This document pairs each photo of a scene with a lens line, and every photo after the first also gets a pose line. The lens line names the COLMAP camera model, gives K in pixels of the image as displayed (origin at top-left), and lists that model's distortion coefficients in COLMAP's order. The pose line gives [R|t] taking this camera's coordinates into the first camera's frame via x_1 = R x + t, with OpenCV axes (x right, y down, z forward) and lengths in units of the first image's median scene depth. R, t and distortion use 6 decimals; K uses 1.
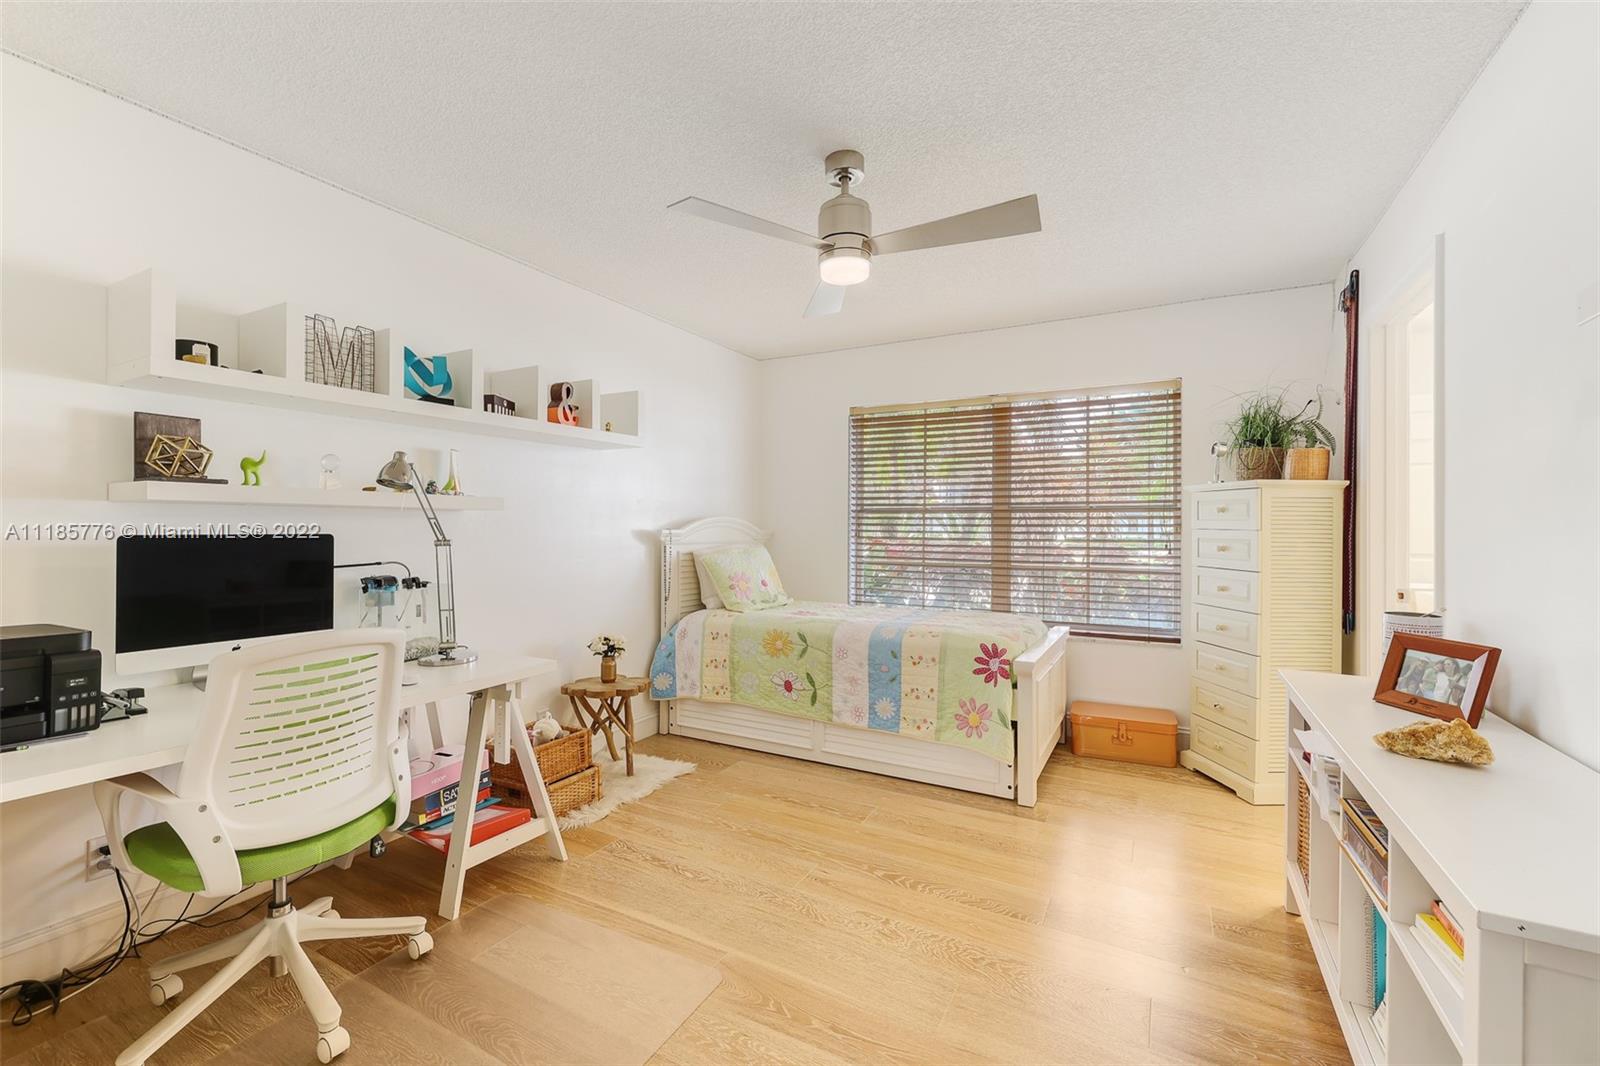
lens RADIAL K [[677.3, 0, 792.4], [0, 677.3, 523.8], [0, 0, 1]] dist [-0.003083, 0.000100]
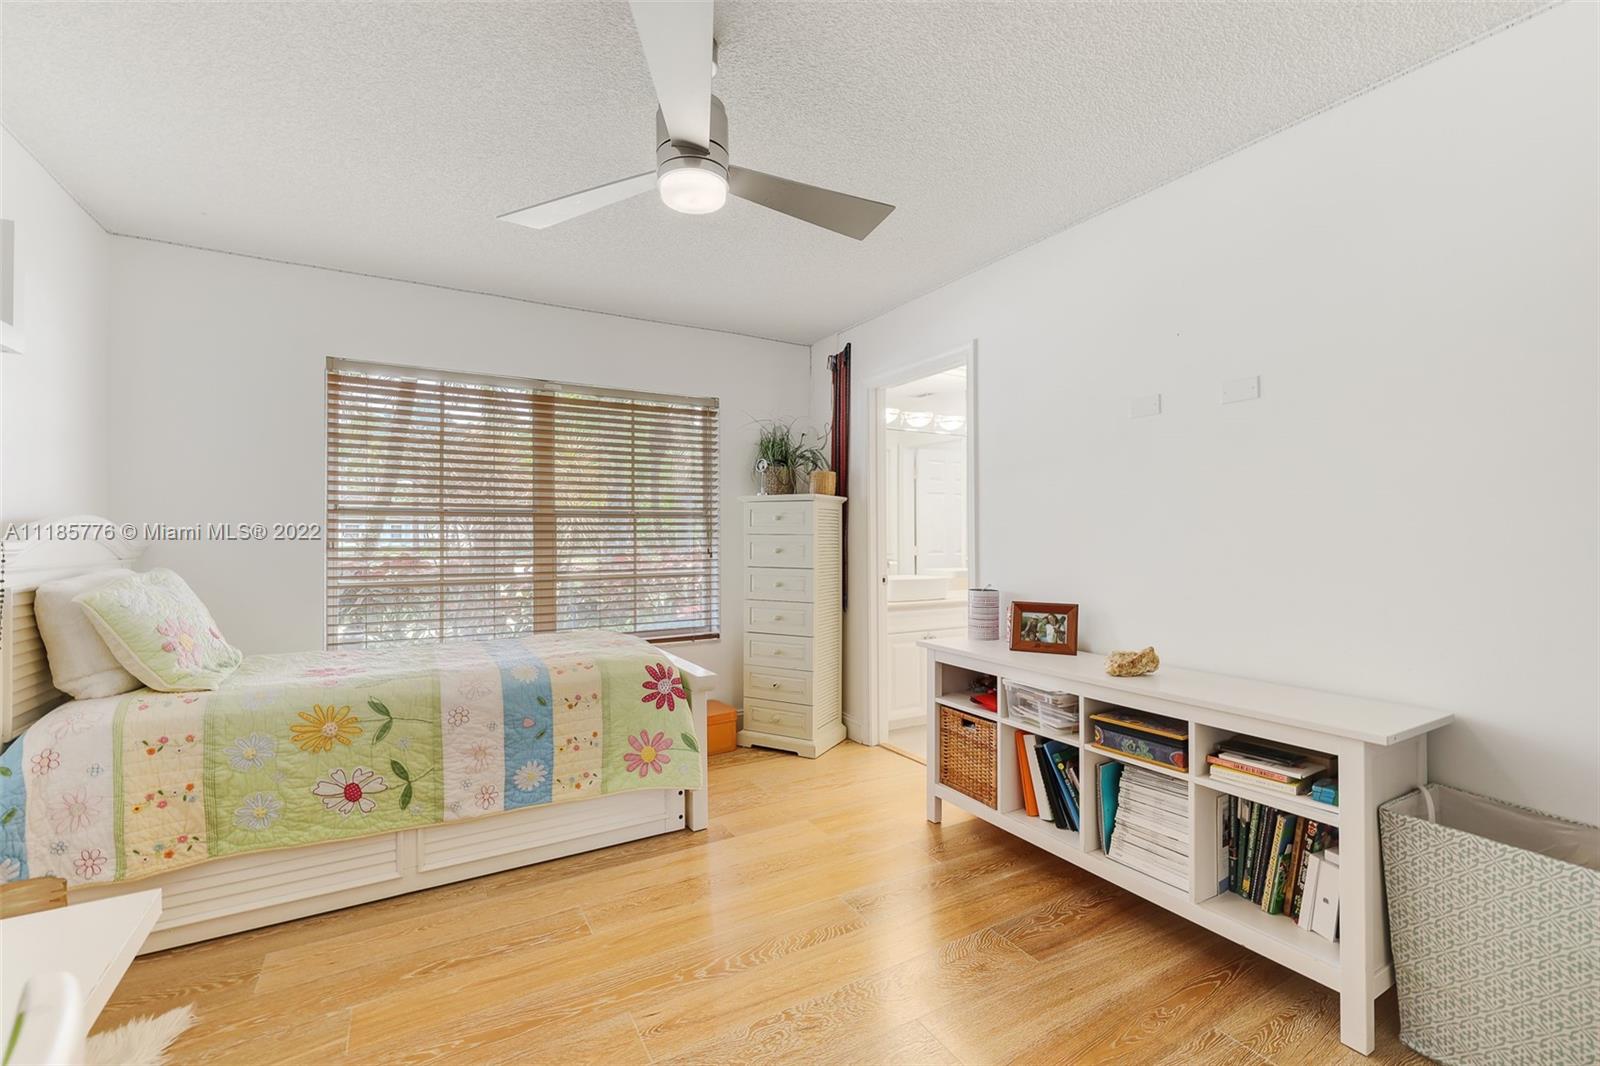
lens RADIAL K [[677.3, 0, 801.1], [0, 677.3, 526.0], [0, 0, 1]] dist [-0.003083, 0.000100]
pose [[0.506464, 0.005266, 0.862245, -0.346732], [-0.000547, 0.999983, -0.005786, 0.000703], [-0.862261, 0.002459, 0.506458, 0.351877]]
